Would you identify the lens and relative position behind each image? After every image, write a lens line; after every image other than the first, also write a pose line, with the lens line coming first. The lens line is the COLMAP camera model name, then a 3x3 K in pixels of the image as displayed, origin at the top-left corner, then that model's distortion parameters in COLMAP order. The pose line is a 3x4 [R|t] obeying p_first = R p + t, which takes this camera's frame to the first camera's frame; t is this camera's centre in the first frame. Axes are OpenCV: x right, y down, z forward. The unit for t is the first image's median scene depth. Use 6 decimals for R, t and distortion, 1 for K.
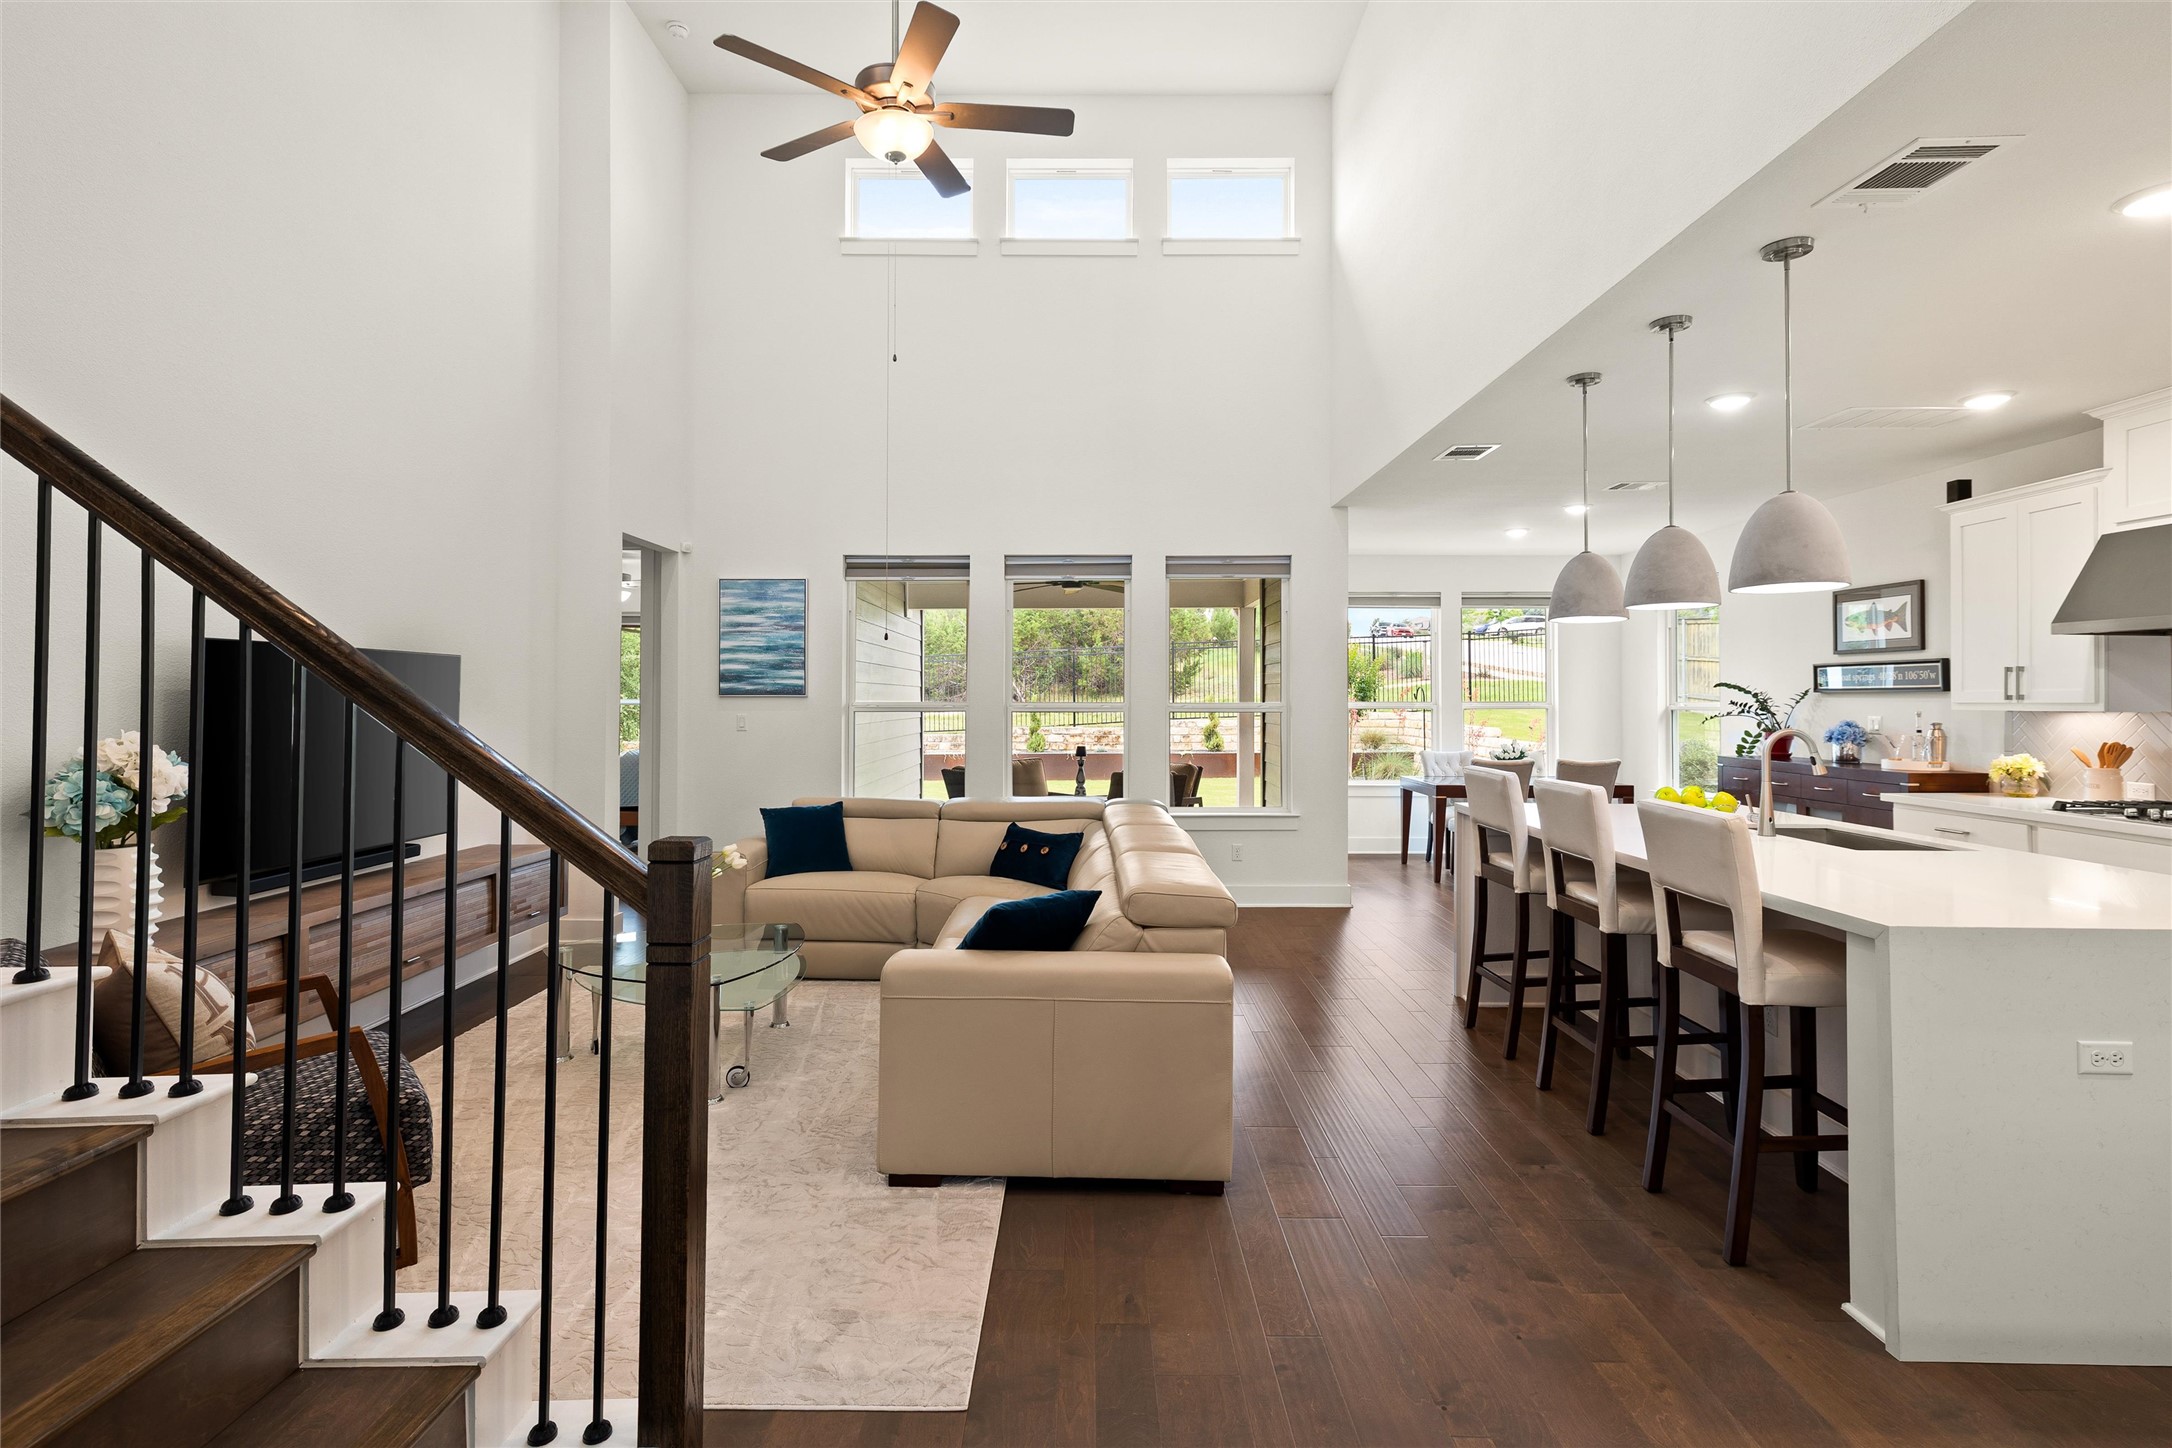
lens RADIAL K [[1094.3, 0, 1025.2], [0, 1094.3, 681.9], [0, 0, 1]] dist [-0.002414, 0.000616]
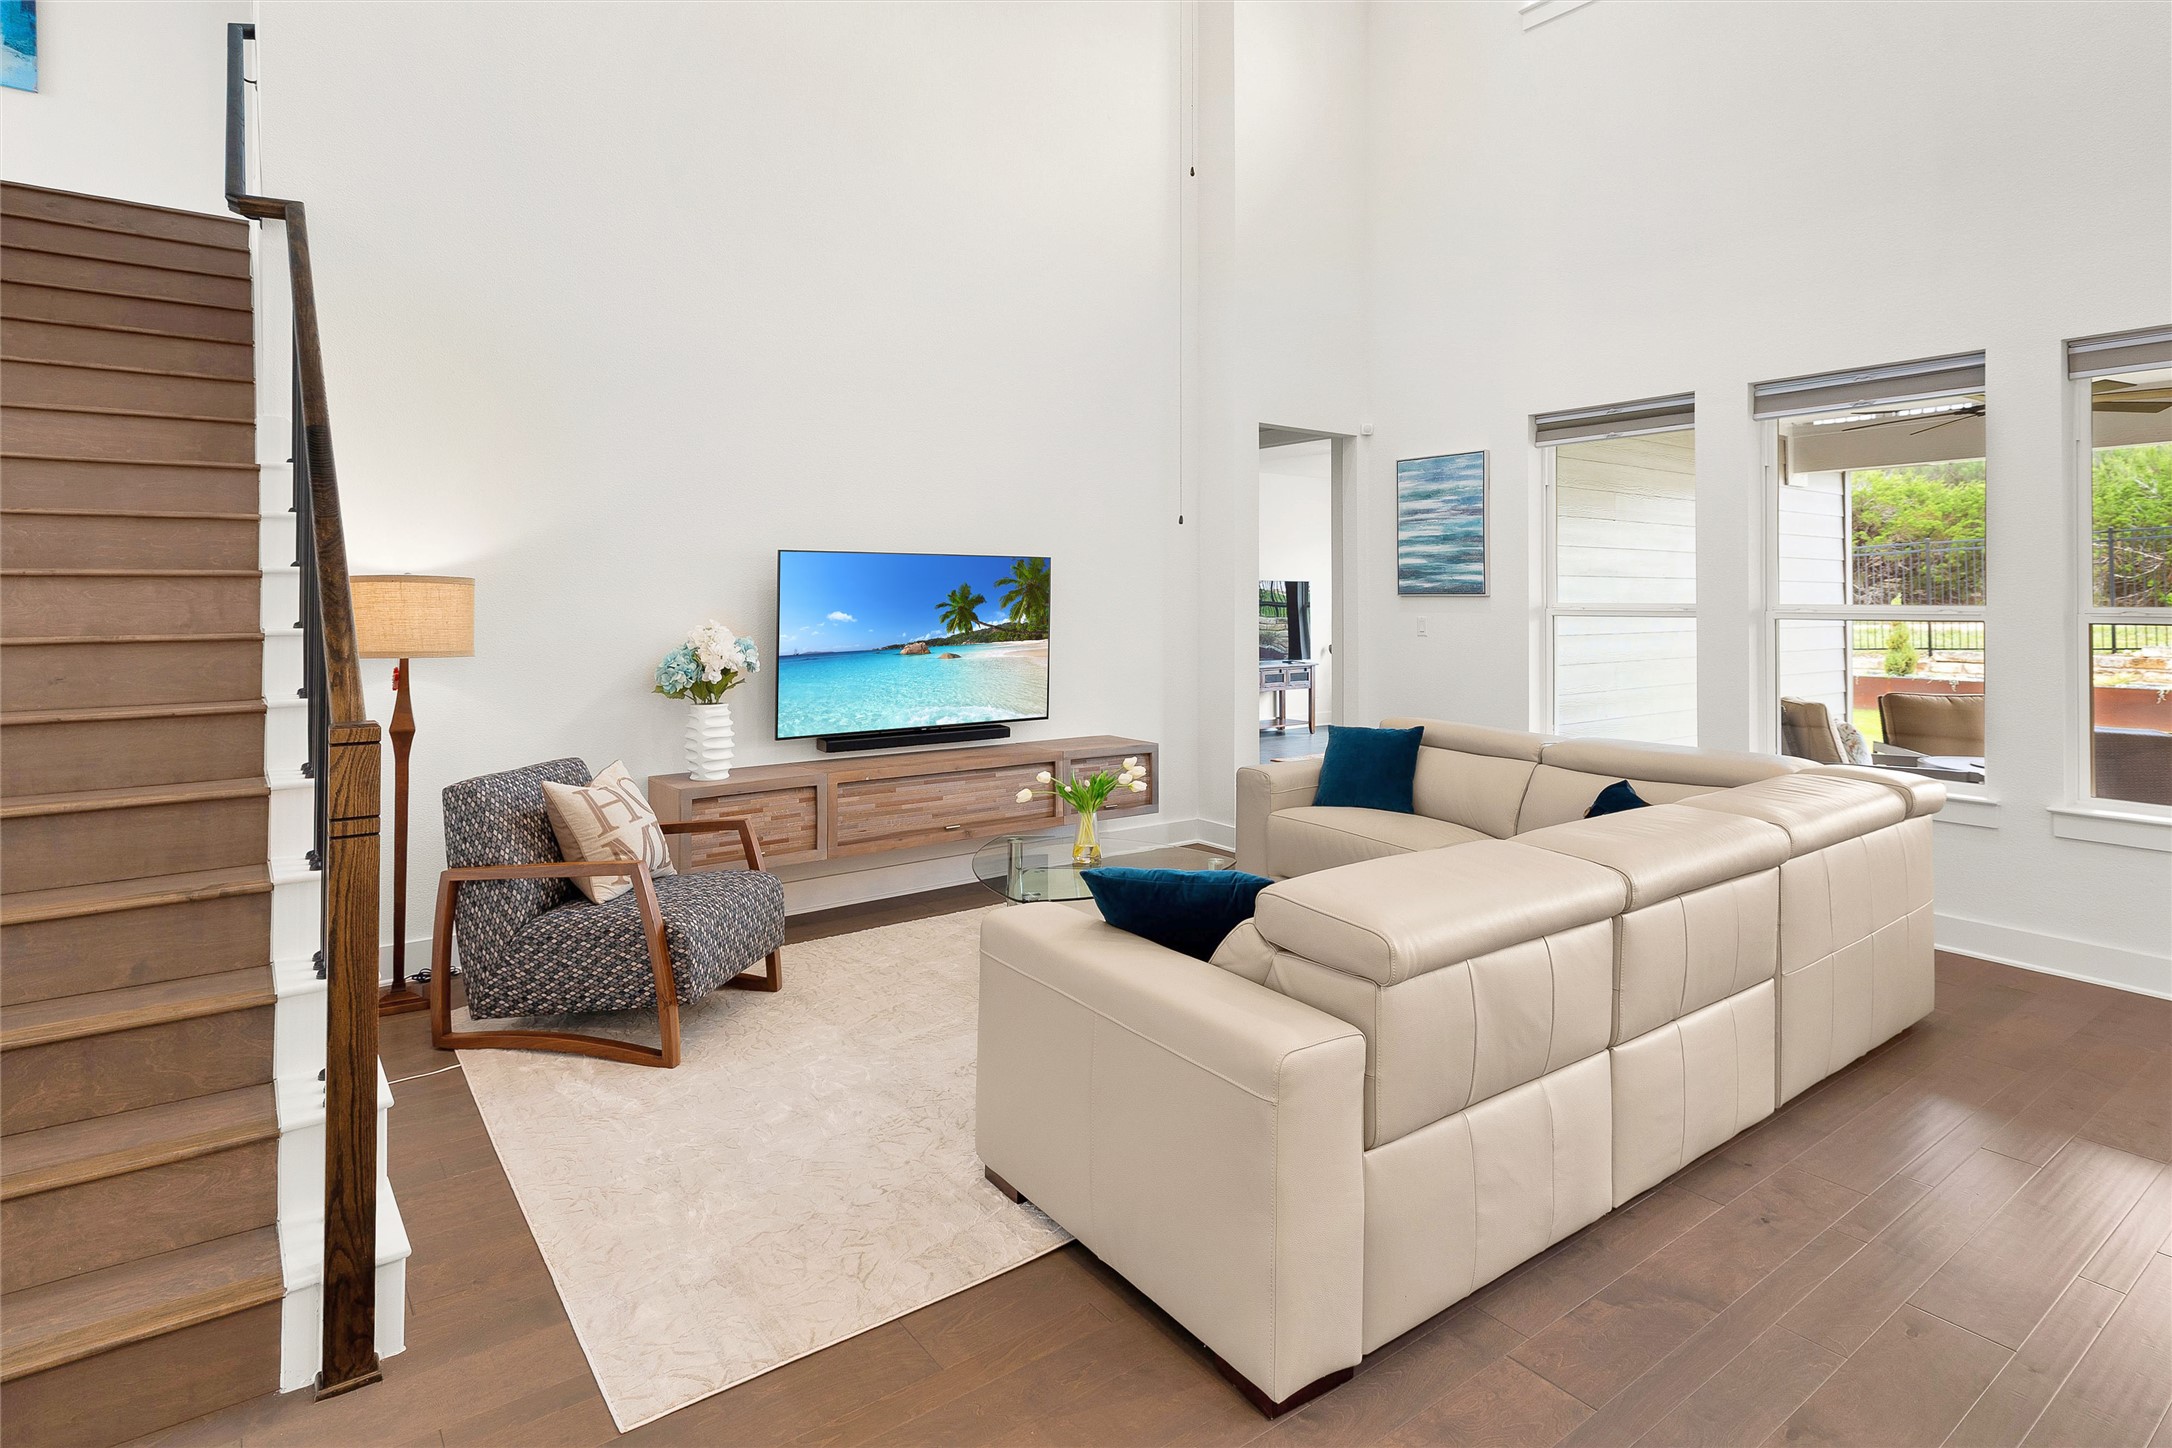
lens RADIAL K [[1120.5, 0, 1017.9], [0, 1120.5, 594.5], [0, 0, 1]] dist [0.004428, 0.000570]
pose [[0.597232, -0.001930, -0.802066, 0.257714], [0.010016, 0.999937, 0.005052, 0.004717], [0.802006, -0.011051, 0.597213, 0.227553]]
